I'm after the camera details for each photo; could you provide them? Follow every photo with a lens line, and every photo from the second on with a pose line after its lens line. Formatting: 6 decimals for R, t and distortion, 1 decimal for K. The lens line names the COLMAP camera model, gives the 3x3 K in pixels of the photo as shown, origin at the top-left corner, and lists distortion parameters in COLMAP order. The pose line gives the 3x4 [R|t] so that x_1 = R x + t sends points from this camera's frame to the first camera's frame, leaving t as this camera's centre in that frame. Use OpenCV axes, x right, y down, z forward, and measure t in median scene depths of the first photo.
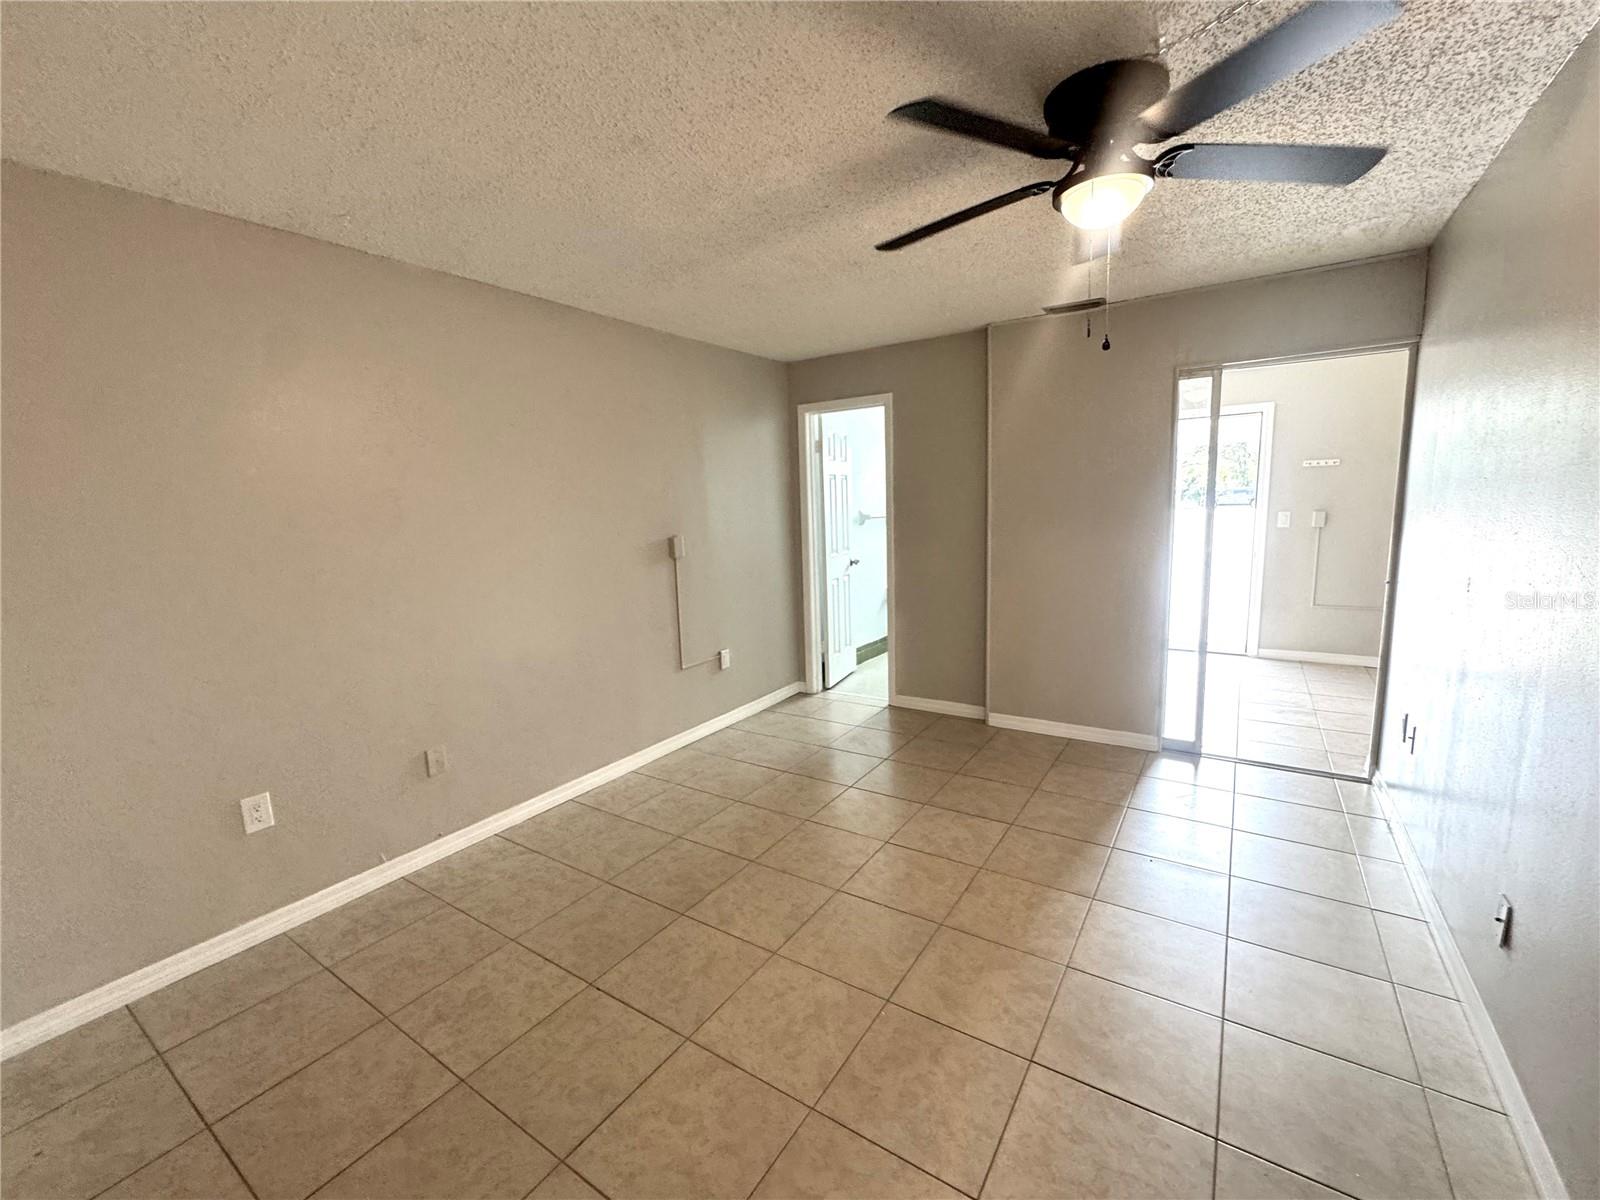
lens RADIAL K [[663.6, 0, 800.8], [0, 663.6, 601.3], [0, 0, 1]] dist [-0.004403, 0.000035]
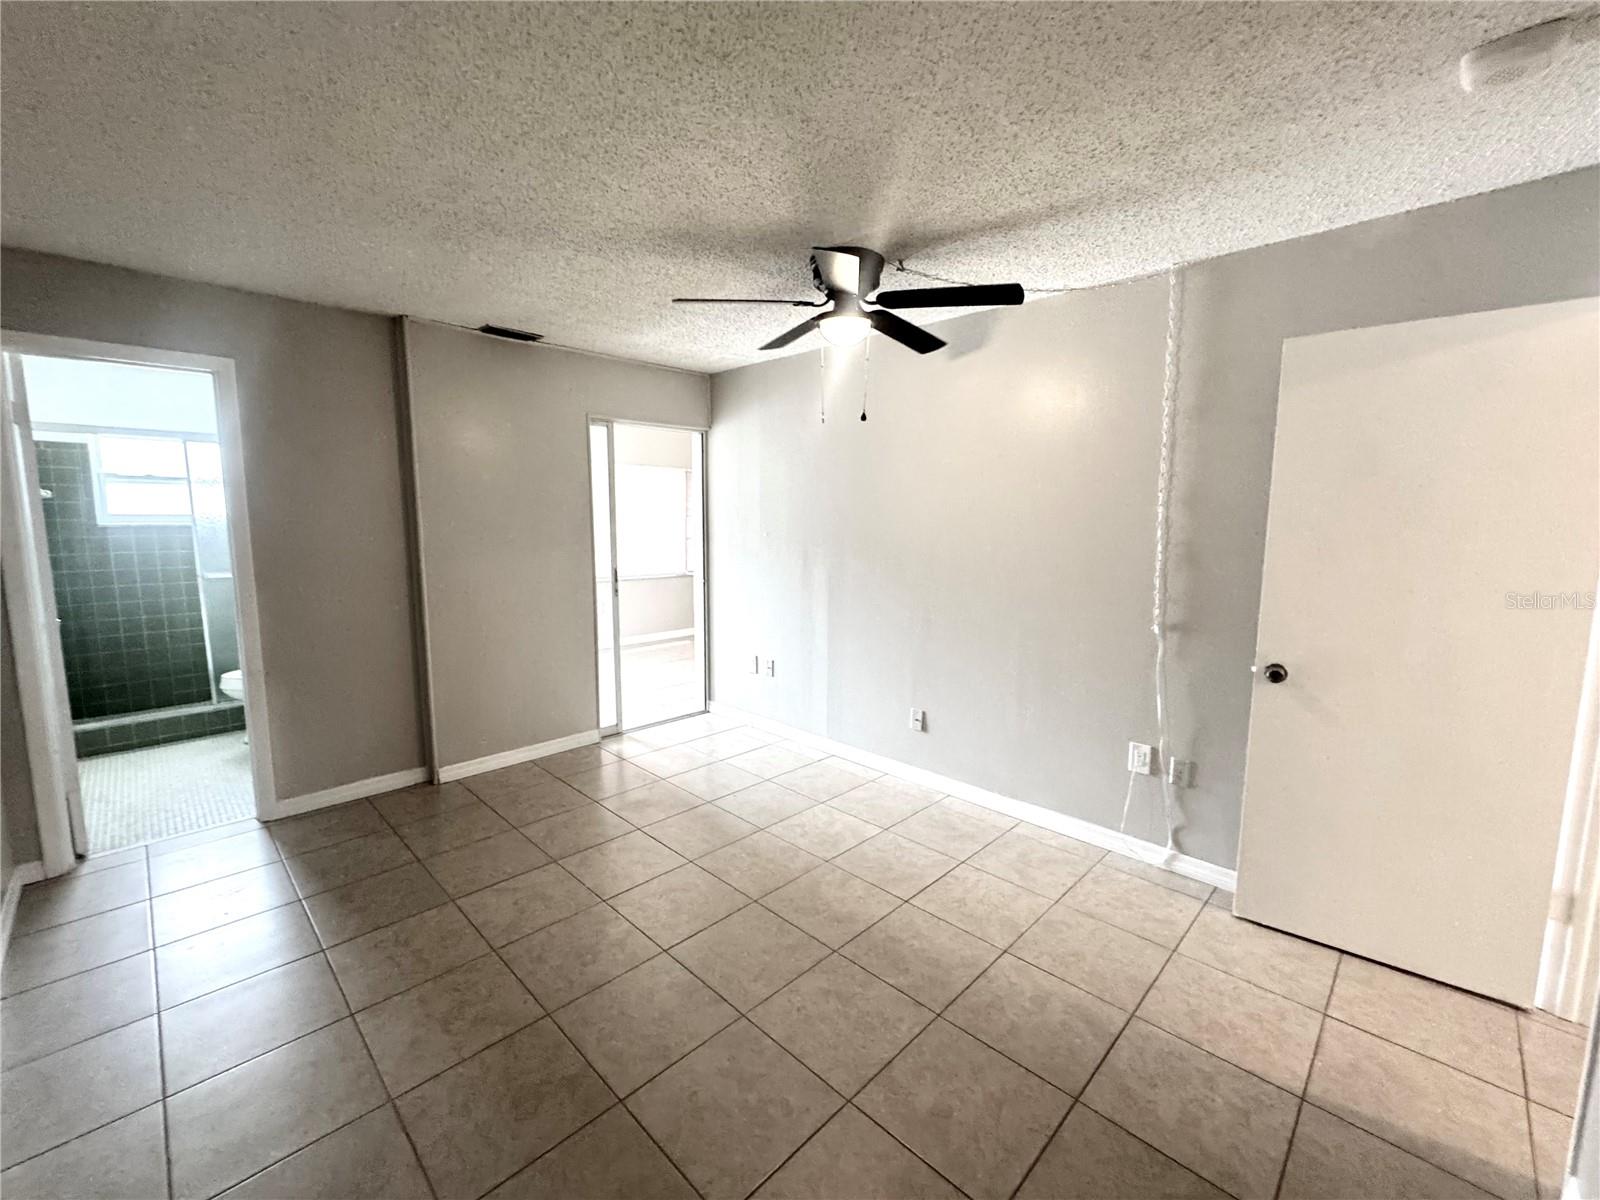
lens RADIAL K [[663.6, 0, 800.8], [0, 663.6, 597.3], [0, 0, 1]] dist [-0.004403, 0.000035]
pose [[0.189746, -0.086061, 0.978054, -0.493175], [0.134495, 0.989039, 0.060935, -0.044344], [-0.972578, 0.119982, 0.199241, 0.387758]]
